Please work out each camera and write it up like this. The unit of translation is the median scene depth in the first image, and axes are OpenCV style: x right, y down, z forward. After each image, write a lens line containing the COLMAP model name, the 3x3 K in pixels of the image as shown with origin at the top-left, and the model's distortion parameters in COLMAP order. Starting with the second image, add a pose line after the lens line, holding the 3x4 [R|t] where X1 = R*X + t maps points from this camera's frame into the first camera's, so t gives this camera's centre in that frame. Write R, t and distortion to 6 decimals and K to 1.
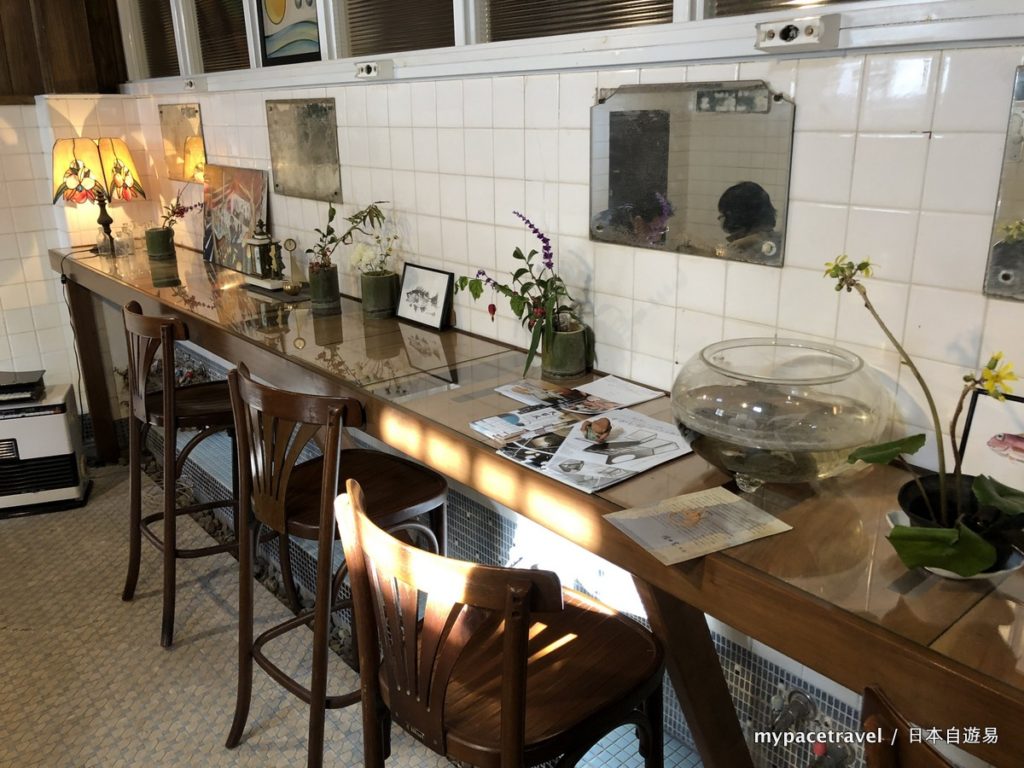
lens RADIAL K [[828.1, 0, 518.4], [0, 828.1, 373.9], [0, 0, 1]] dist [0.009702, 0.001910]
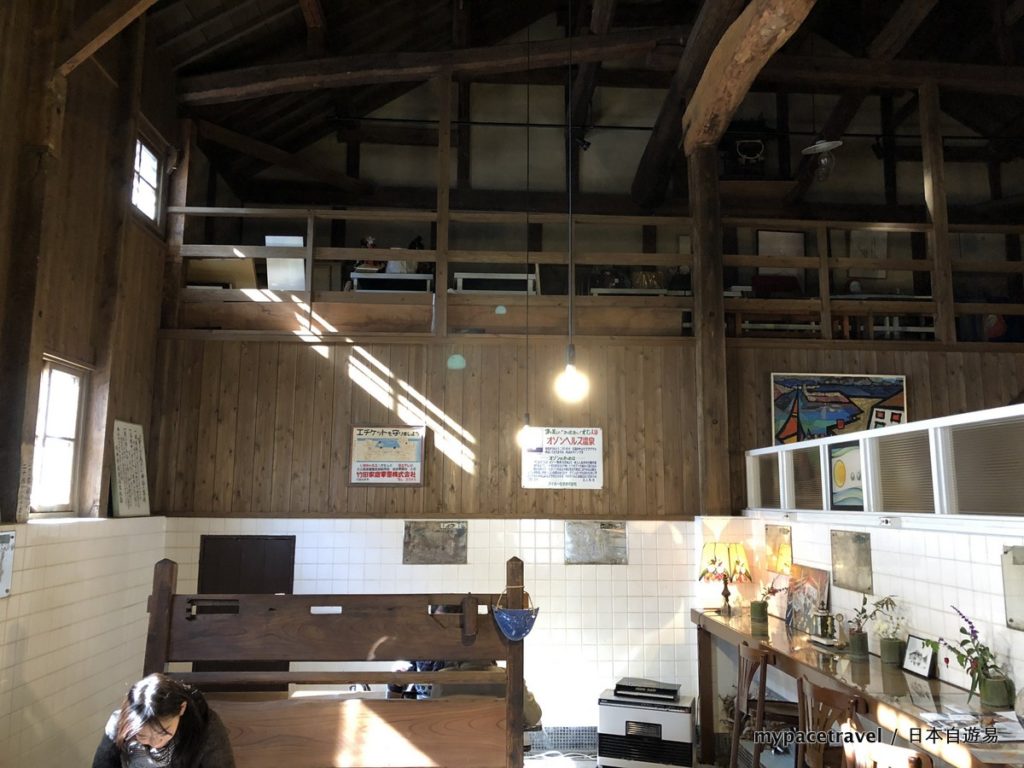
lens RADIAL K [[828.1, 0, 518.4], [0, 828.1, 373.9], [0, 0, 1]] dist [0.009702, 0.001910]
pose [[0.791115, -0.071843, -0.607433, 0.237152], [-0.204437, 0.904912, -0.373283, 0.140935], [0.576491, 0.419492, 0.701202, -0.672523]]
